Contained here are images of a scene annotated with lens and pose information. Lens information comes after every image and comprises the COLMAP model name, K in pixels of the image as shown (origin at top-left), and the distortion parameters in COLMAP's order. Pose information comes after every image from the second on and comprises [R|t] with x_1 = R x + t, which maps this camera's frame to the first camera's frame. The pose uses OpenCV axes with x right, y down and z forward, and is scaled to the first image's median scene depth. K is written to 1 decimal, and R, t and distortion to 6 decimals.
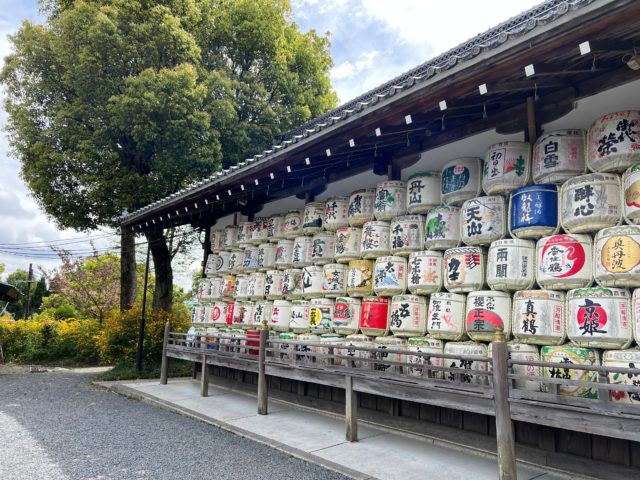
lens RADIAL K [[481.2, 0, 323.6], [0, 481.2, 240.0], [0, 0, 1]] dist [0.055120, -0.079302]
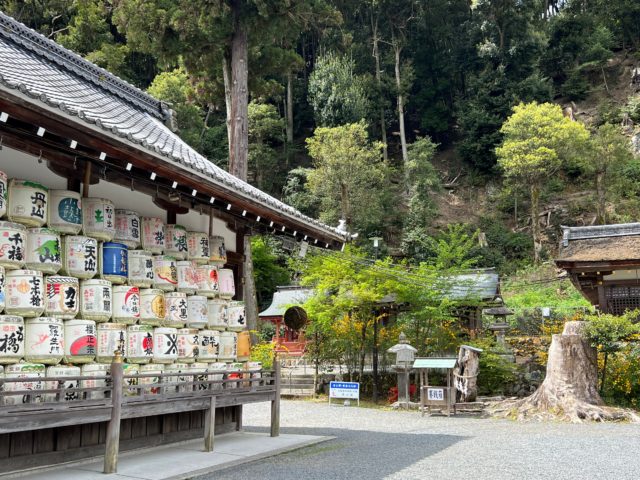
lens RADIAL K [[665.0, 0, 320.0], [0, 665.0, 240.0], [0, 0, 1]] dist [0.018561, 0.005957]
pose [[-0.464667, 0.131433, 0.875677, -1.259729], [-0.164883, 0.958785, -0.231399, 0.184905], [-0.869999, -0.251908, -0.423844, 1.151707]]
